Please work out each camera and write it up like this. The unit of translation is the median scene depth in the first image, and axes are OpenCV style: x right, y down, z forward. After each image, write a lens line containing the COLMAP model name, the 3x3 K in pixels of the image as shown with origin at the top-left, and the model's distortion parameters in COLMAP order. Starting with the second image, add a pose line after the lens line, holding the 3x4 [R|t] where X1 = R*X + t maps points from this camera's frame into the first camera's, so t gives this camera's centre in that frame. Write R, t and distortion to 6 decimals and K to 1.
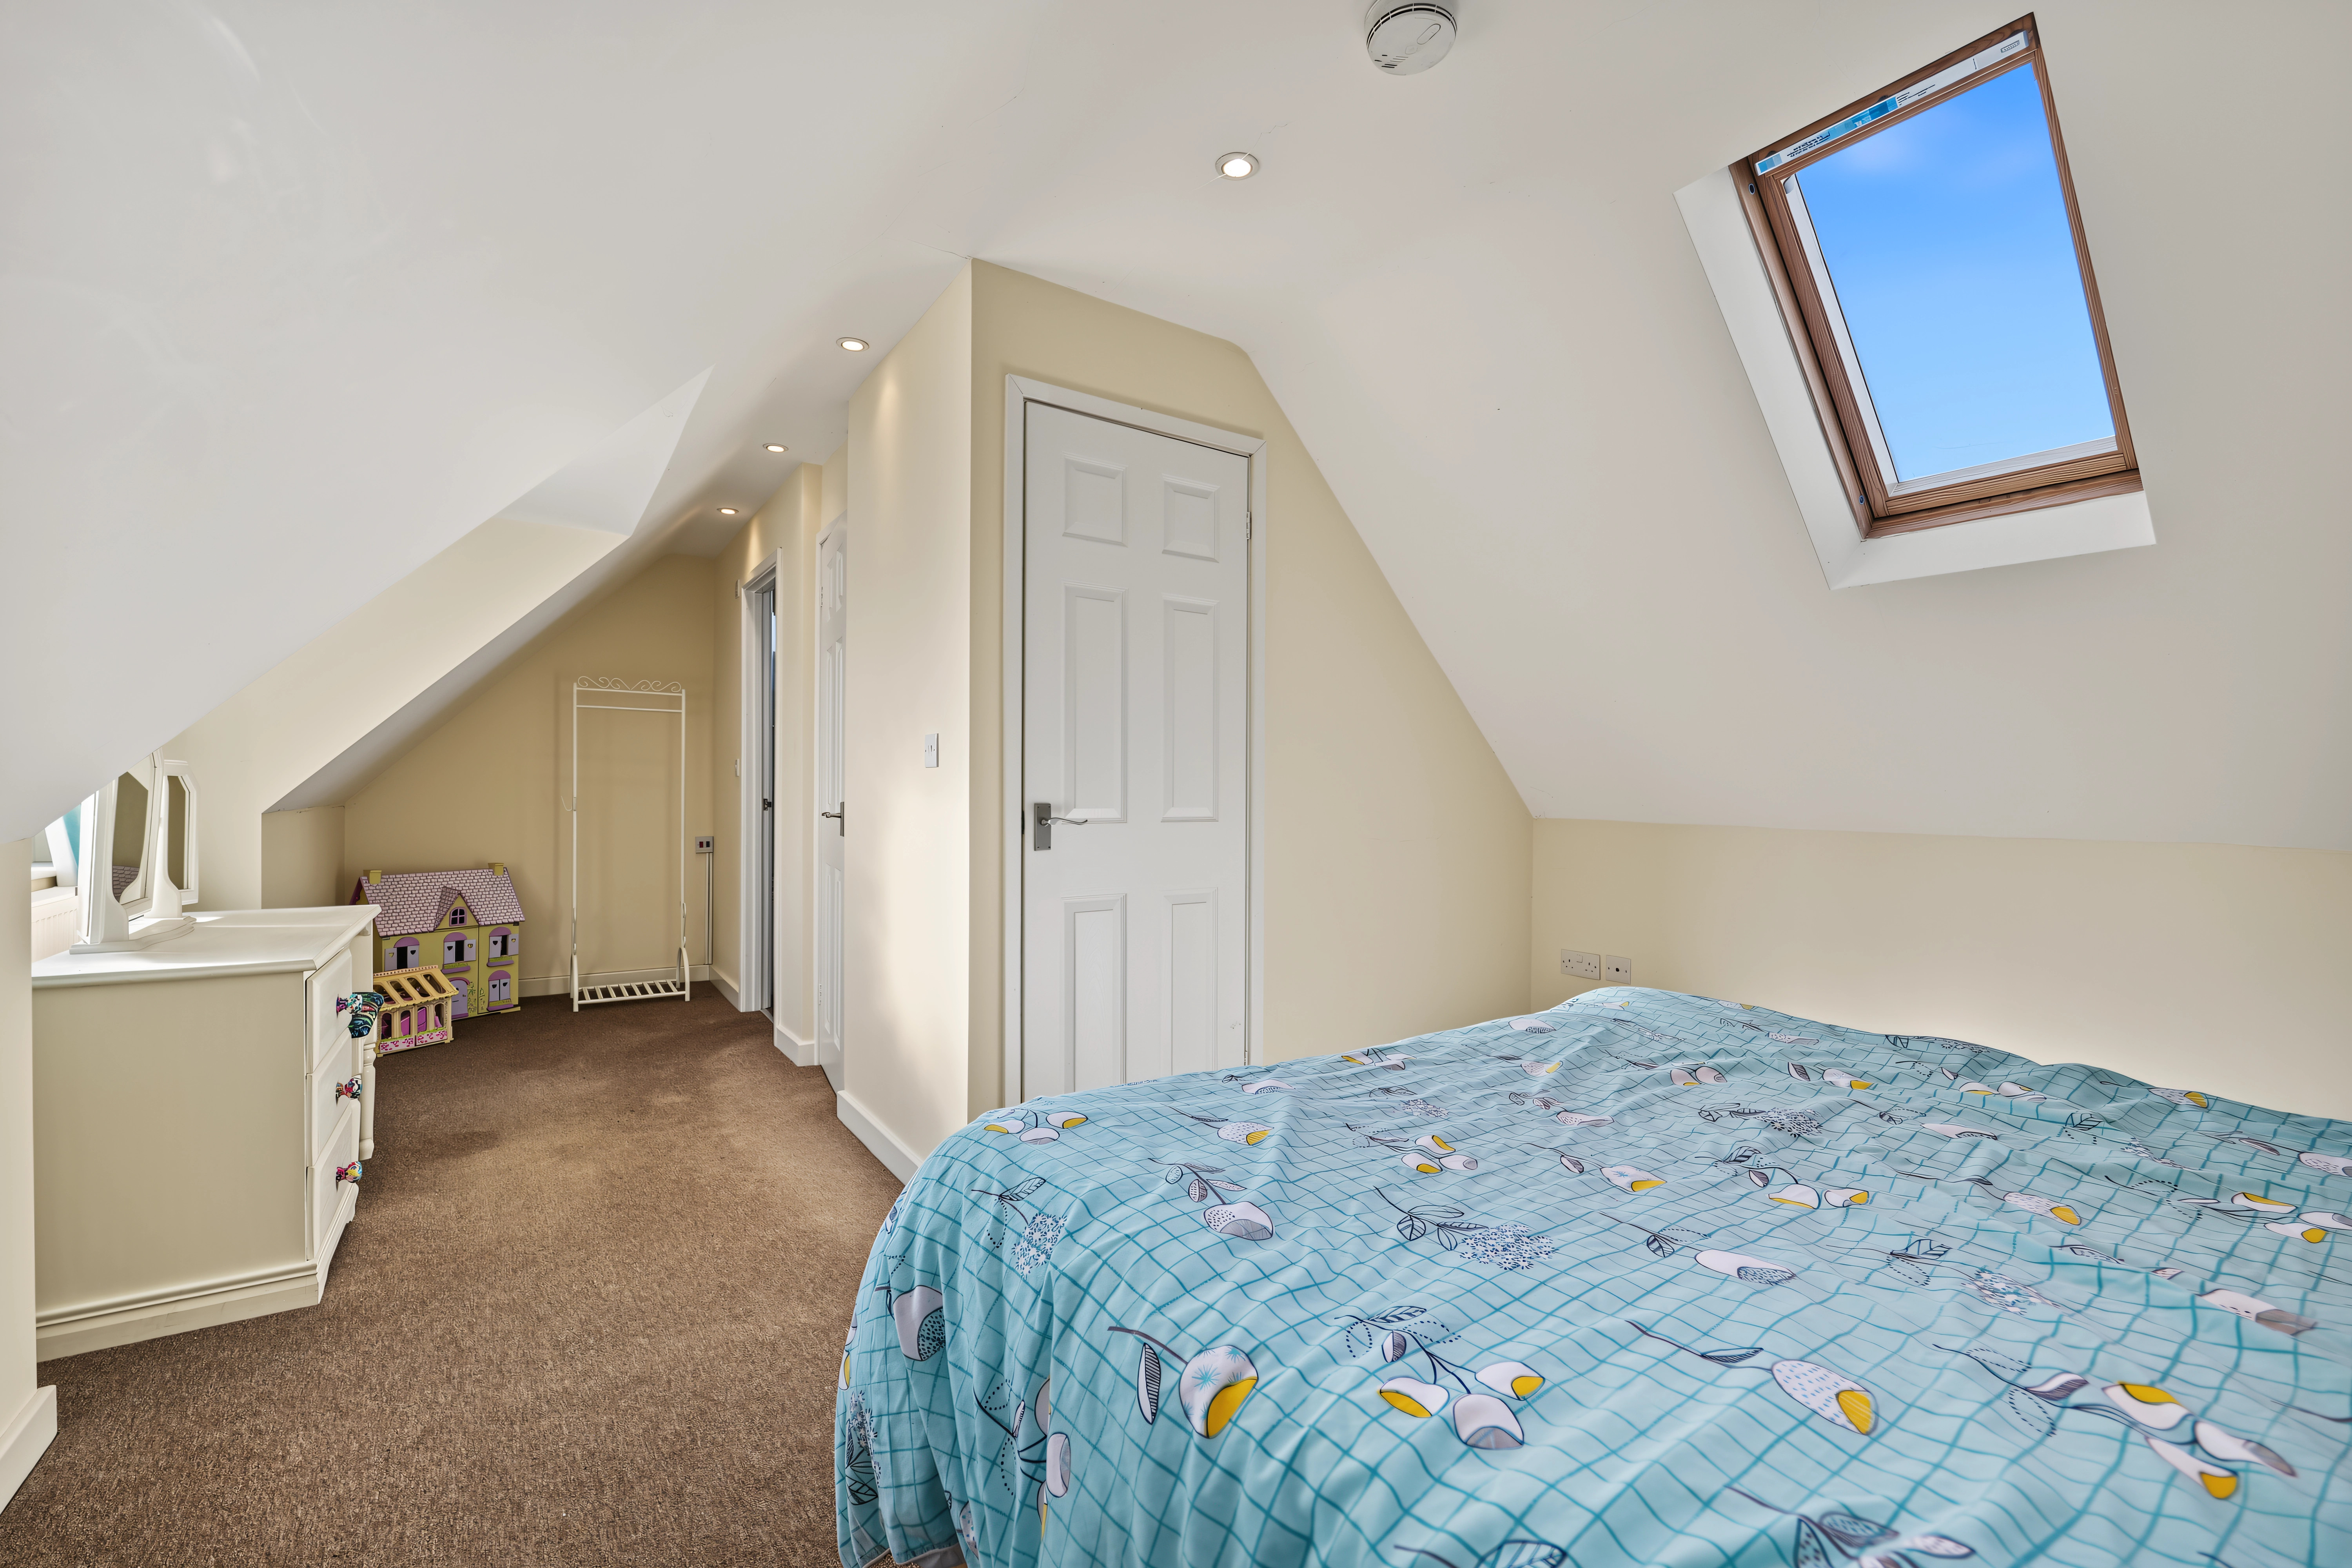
lens RADIAL K [[977.1, 0, 1168.4], [0, 977.1, 792.6], [0, 0, 1]] dist [-0.015842, -0.000161]
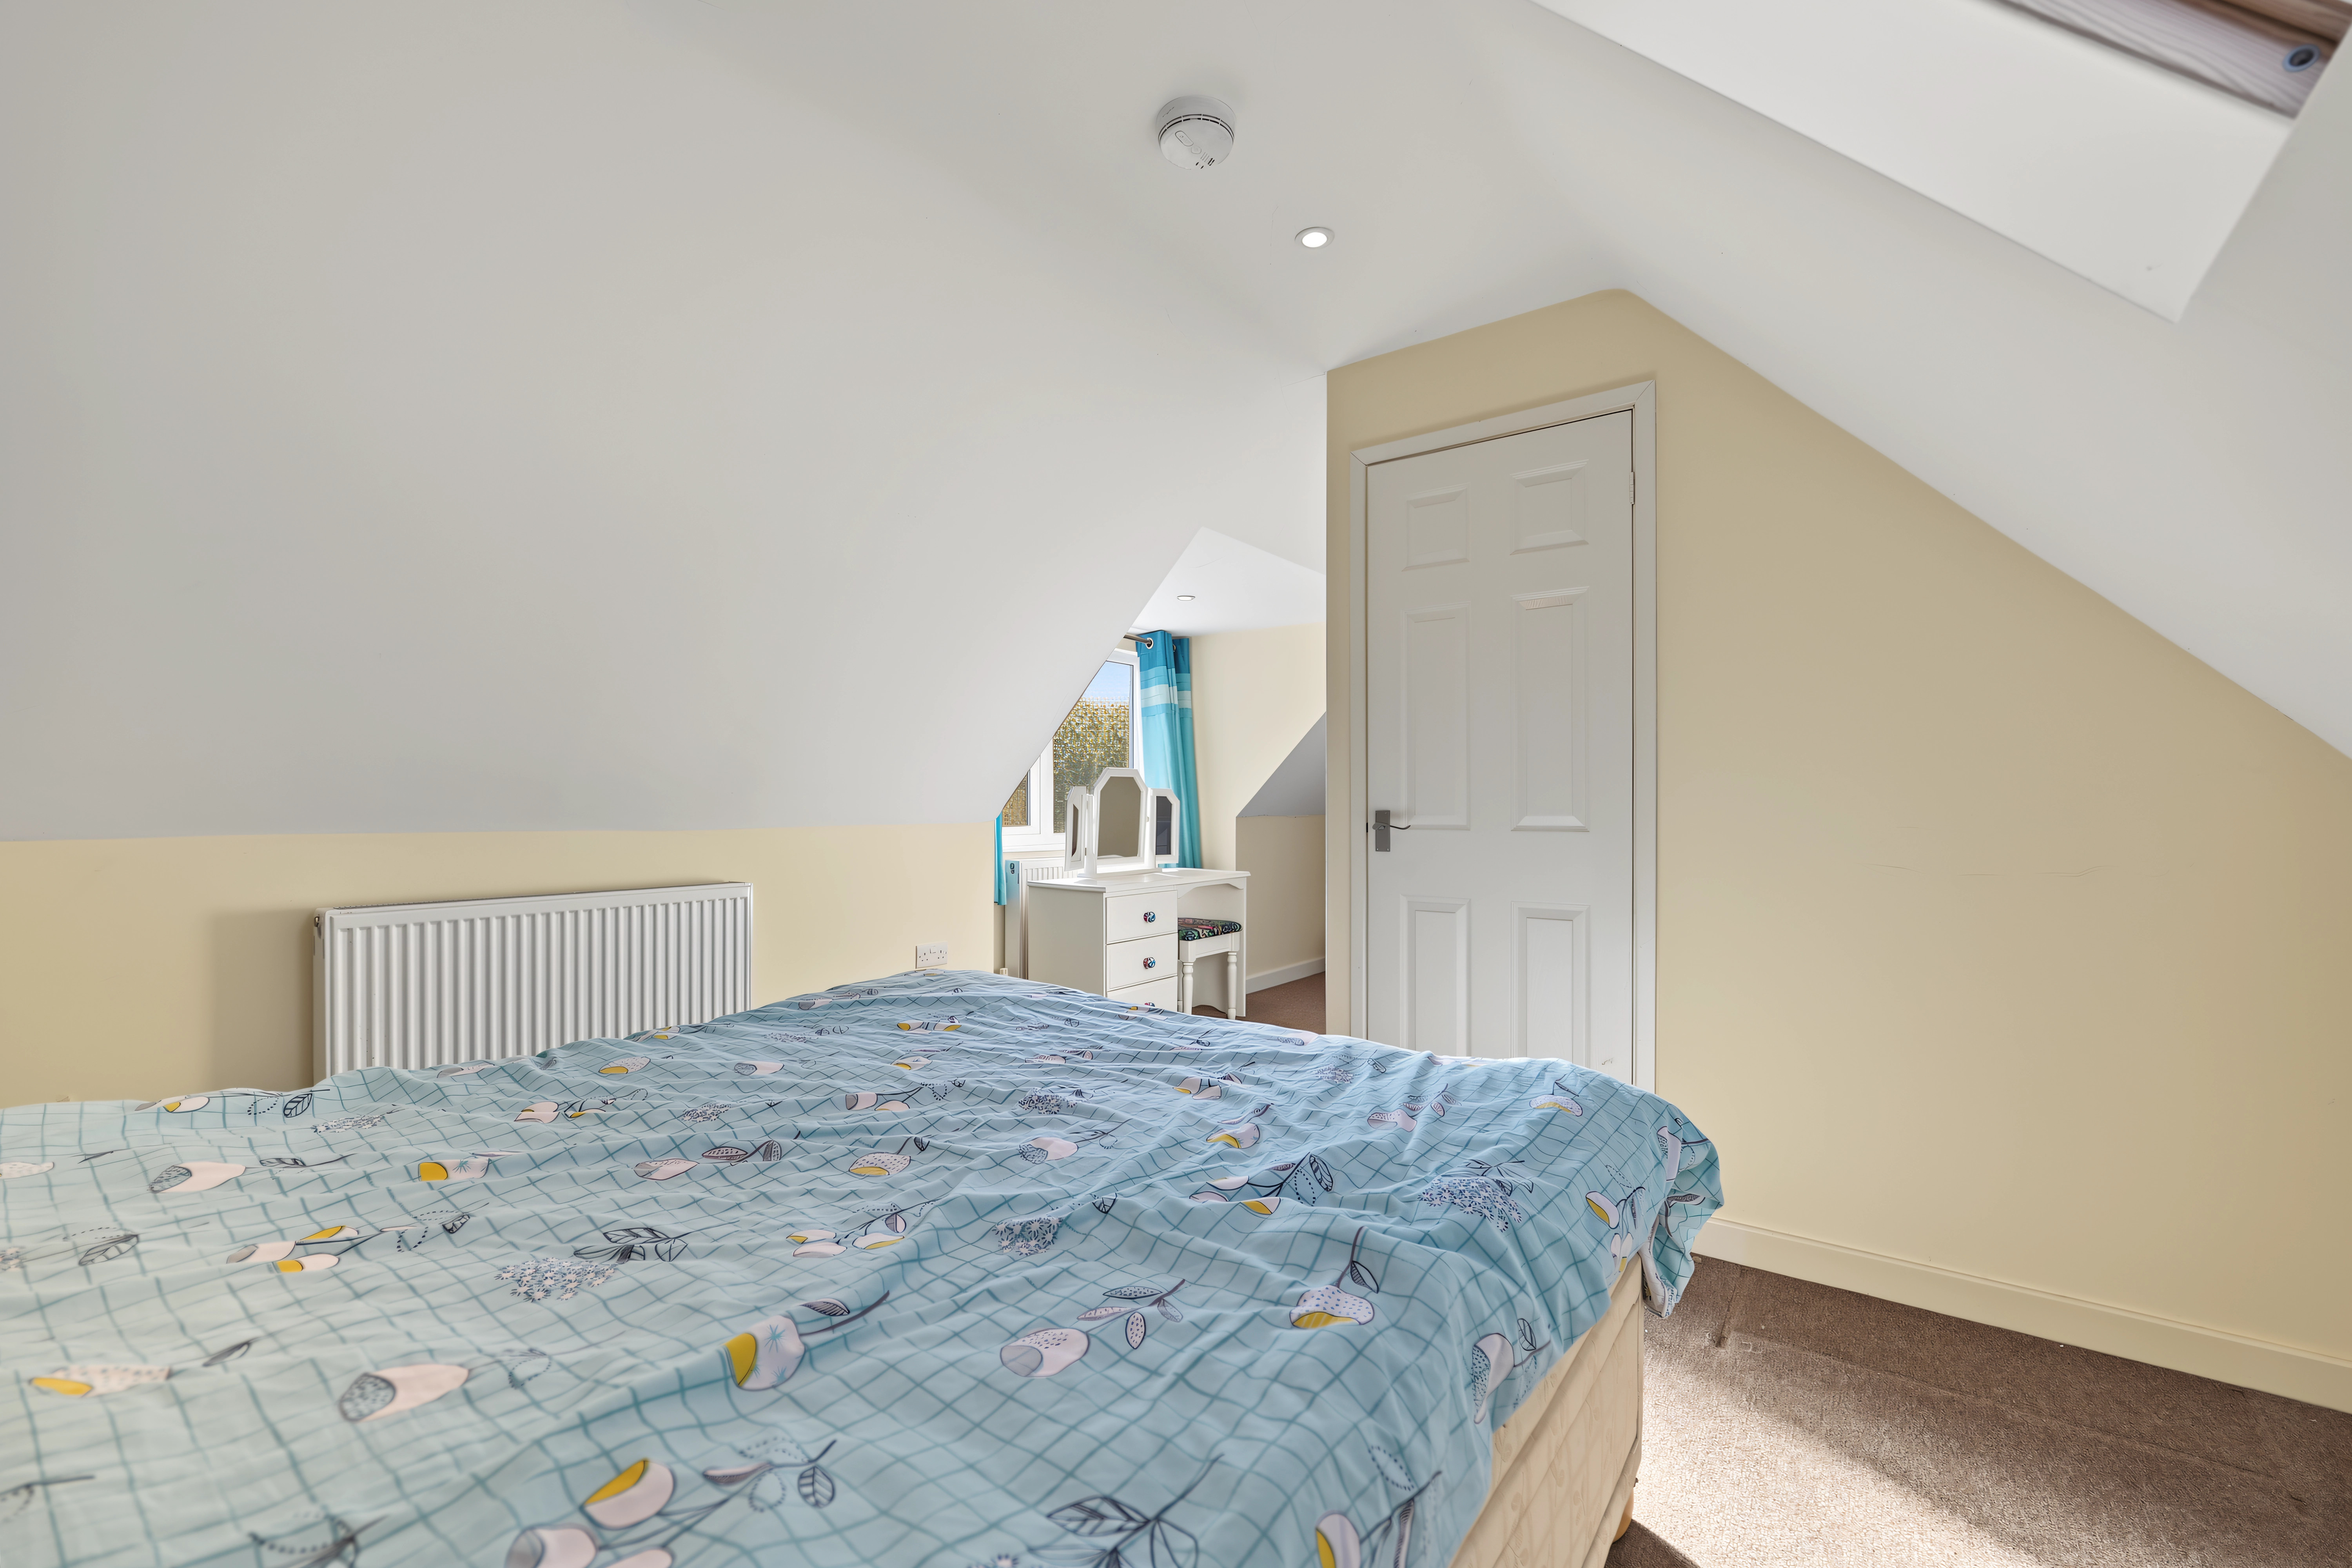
lens RADIAL K [[977.1, 0, 1168.5], [0, 977.1, 795.3], [0, 0, 1]] dist [-0.015842, -0.000161]
pose [[0.336836, -0.013798, -0.941462, 0.859710], [0.000552, 0.999895, -0.014457, 0.009531], [0.941563, 0.004350, 0.336808, 0.380048]]
